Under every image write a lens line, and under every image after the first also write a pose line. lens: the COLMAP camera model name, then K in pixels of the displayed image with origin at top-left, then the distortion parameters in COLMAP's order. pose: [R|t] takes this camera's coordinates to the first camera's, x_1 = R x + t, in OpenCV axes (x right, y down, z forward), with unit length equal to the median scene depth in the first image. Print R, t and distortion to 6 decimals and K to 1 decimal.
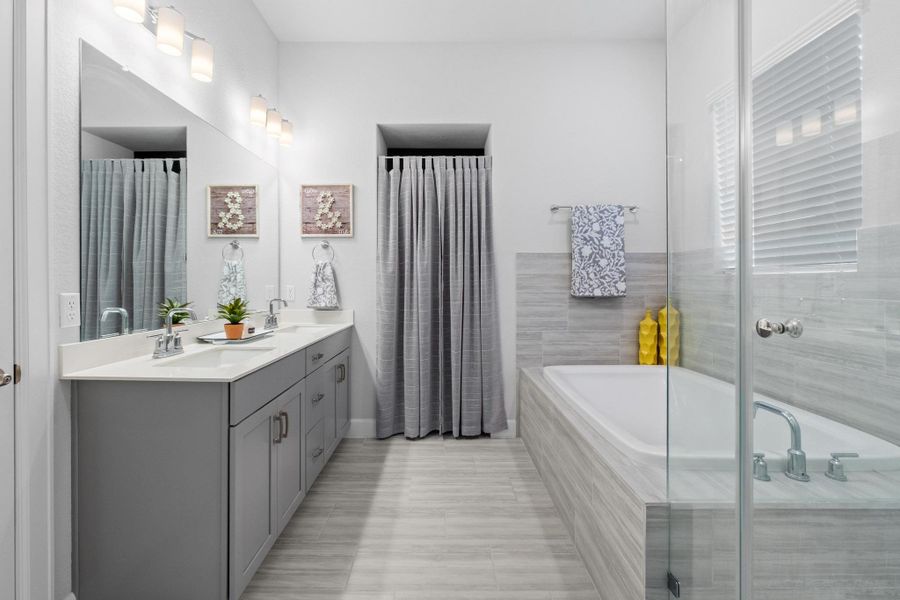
lens RADIAL K [[385.4, 0, 450.0], [0, 385.4, 287.3], [0, 0, 1]] dist [-0.006459, 0.000577]
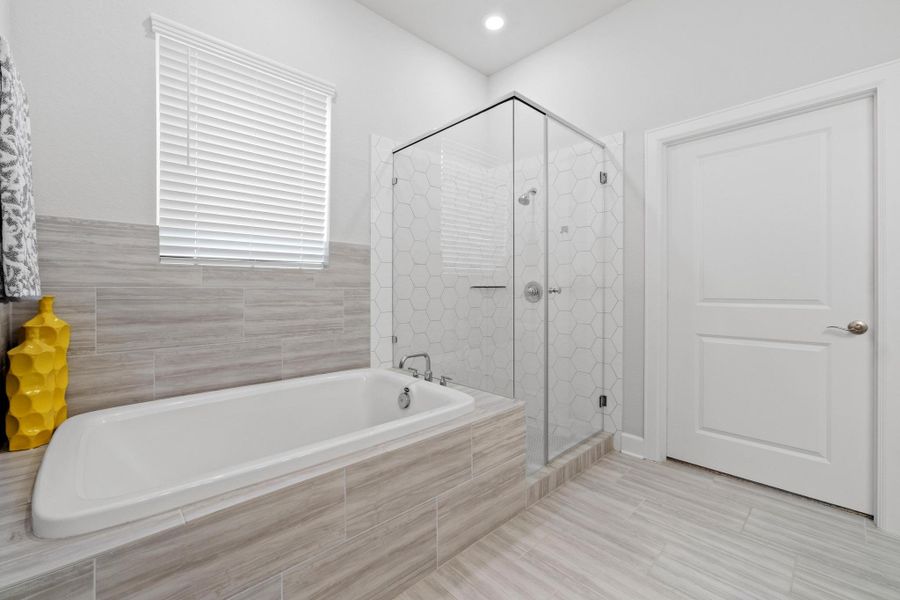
lens RADIAL K [[378.9, 0, 448.8], [0, 378.9, 289.8], [0, 0, 1]] dist [-0.008034, 0.000918]
pose [[-0.668506, -0.001332, 0.743705, -0.351303], [0.010025, 0.999891, 0.010803, 0.028005], [-0.743639, 0.014678, -0.668420, 1.630710]]
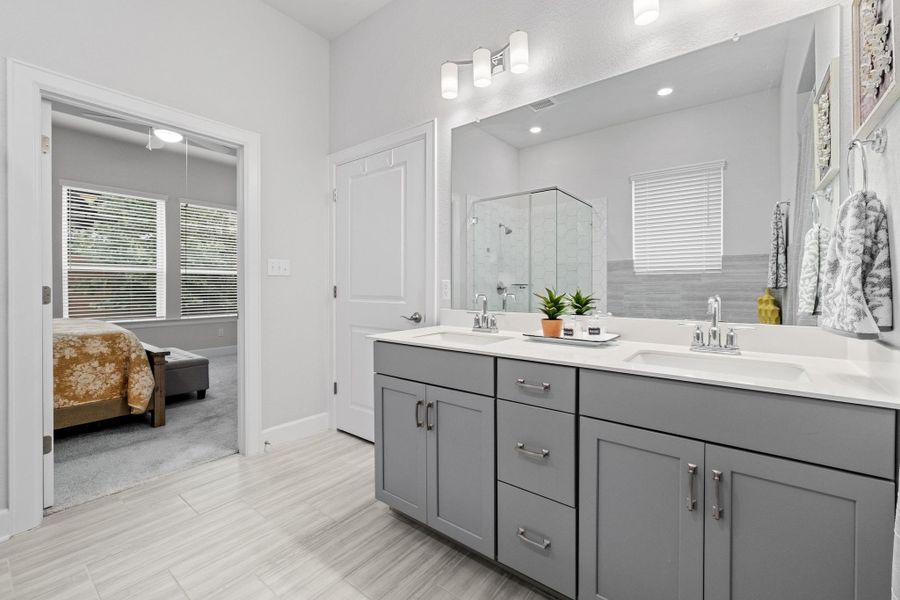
lens RADIAL K [[385.4, 0, 450.0], [0, 385.4, 287.3], [0, 0, 1]] dist [-0.006459, 0.000577]
pose [[-0.625665, 0.007106, -0.780060, 0.288785], [-0.007658, 0.999854, 0.015251, 0.016117], [0.780054, 0.015516, -0.625519, 1.636628]]
